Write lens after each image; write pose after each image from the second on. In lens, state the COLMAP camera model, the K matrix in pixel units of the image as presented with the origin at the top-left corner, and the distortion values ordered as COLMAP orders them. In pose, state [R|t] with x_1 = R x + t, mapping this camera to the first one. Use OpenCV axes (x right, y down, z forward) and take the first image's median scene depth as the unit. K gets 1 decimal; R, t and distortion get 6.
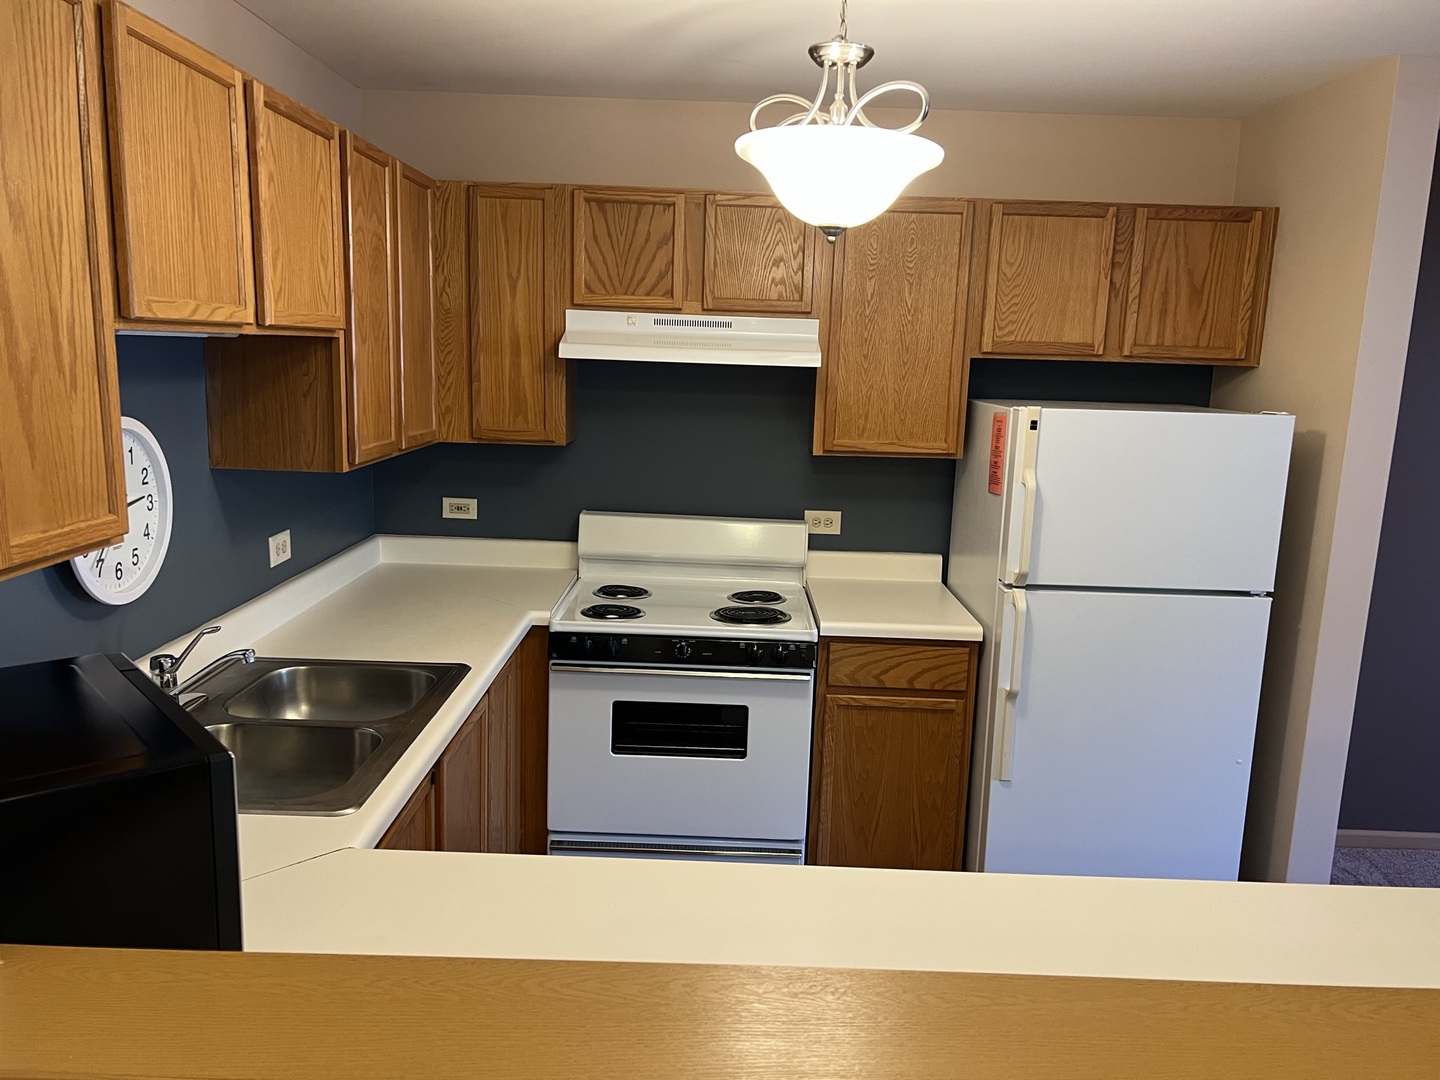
lens RADIAL K [[1063.1, 0, 716.6], [0, 1063.1, 548.4], [0, 0, 1]] dist [0.035744, -0.030977]
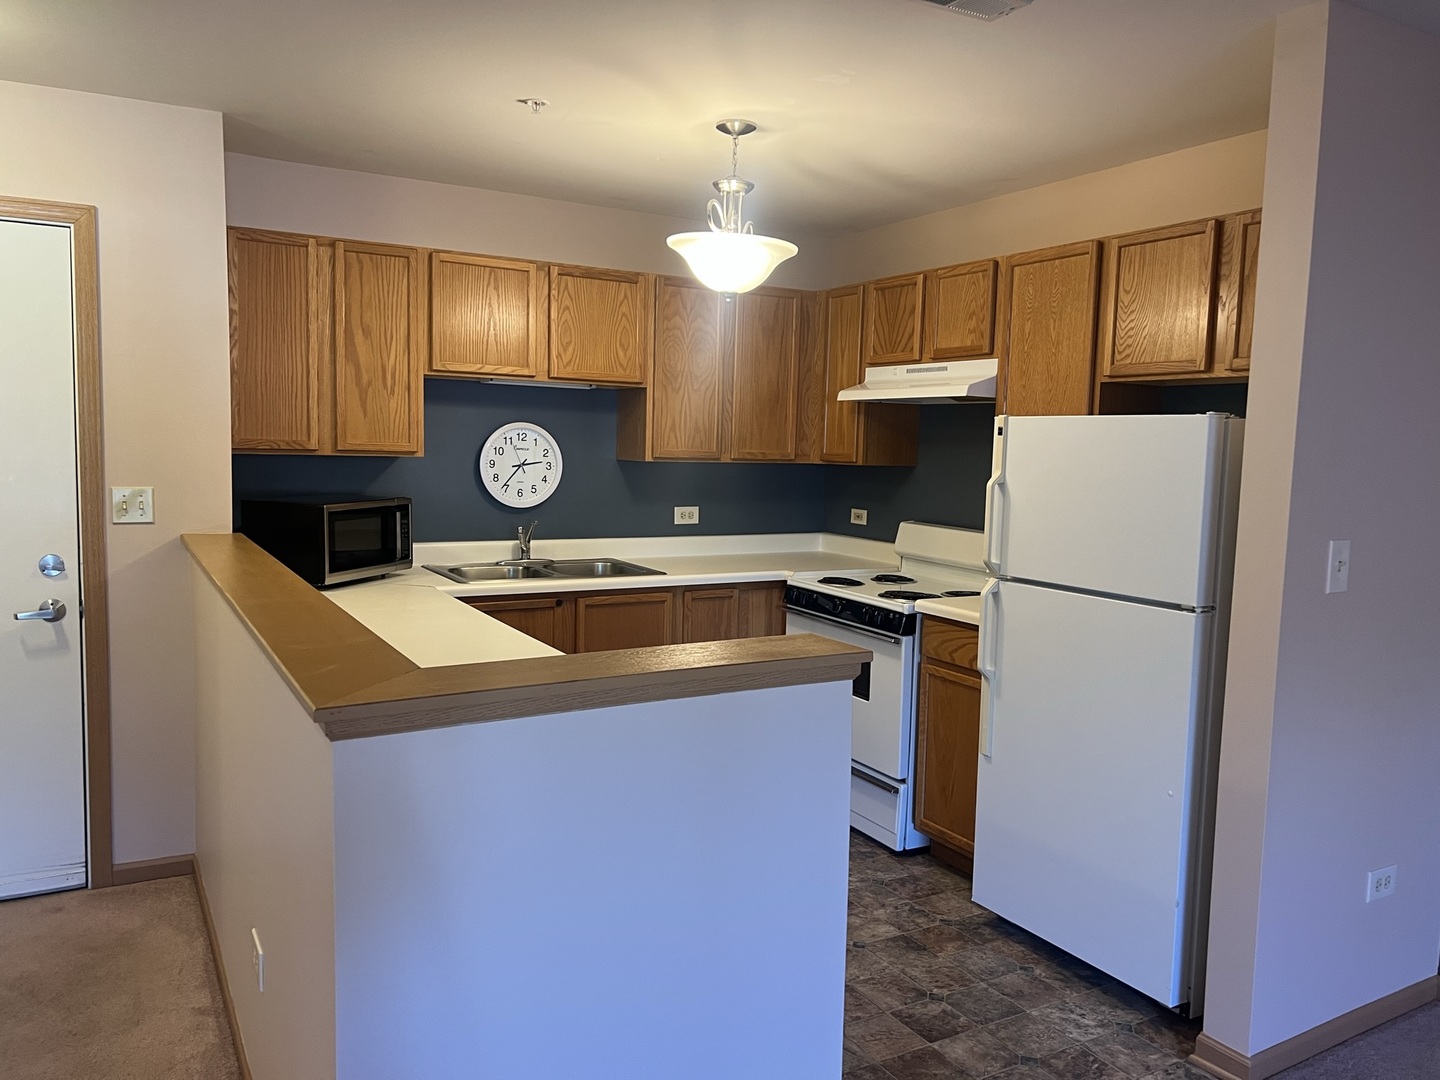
lens RADIAL K [[1063.1, 0, 716.2], [0, 1063.1, 530.0], [0, 0, 1]] dist [0.035744, -0.030977]
pose [[0.507538, 0.053765, -0.859951, 0.982328], [-0.166328, 0.985392, -0.036558, 0.070010], [0.845423, 0.161589, 0.509066, 0.161008]]
